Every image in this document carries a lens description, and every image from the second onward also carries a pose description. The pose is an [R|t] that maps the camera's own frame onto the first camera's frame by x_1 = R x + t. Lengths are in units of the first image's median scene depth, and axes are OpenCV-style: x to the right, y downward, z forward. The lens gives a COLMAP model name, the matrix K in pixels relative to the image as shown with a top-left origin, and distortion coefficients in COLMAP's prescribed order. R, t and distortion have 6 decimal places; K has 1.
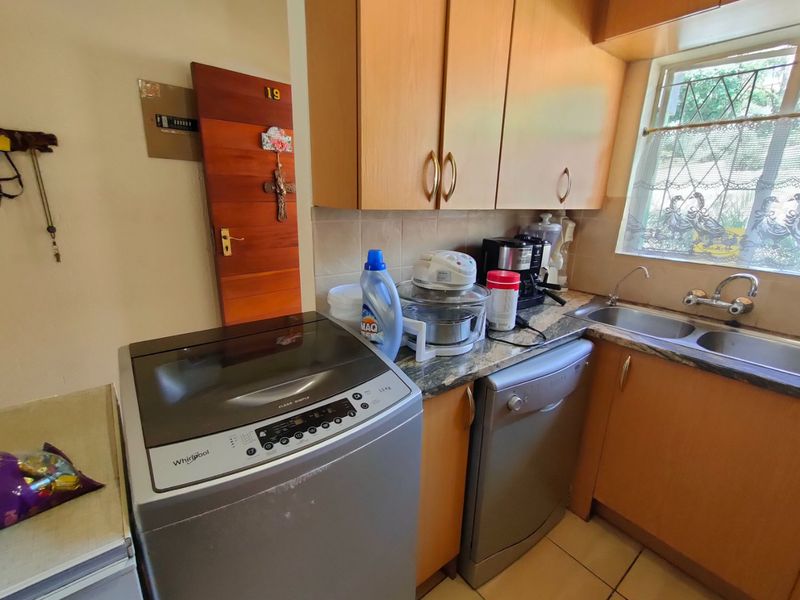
lens RADIAL K [[365.8, 0, 399.4], [0, 365.8, 301.0], [0, 0, 1]] dist [-0.001774, 0.000195]
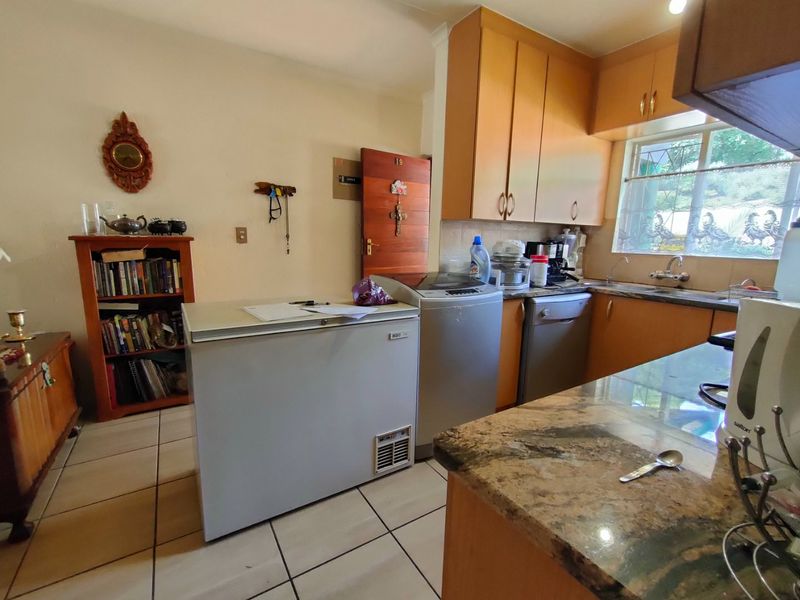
lens RADIAL K [[365.8, 0, 399.4], [0, 365.8, 299.8], [0, 0, 1]] dist [-0.001774, 0.000195]
pose [[0.994570, 0.015771, -0.102872, -0.191870], [-0.026878, 0.993842, -0.107493, 0.309301], [0.100543, 0.109675, 0.988869, -0.744035]]
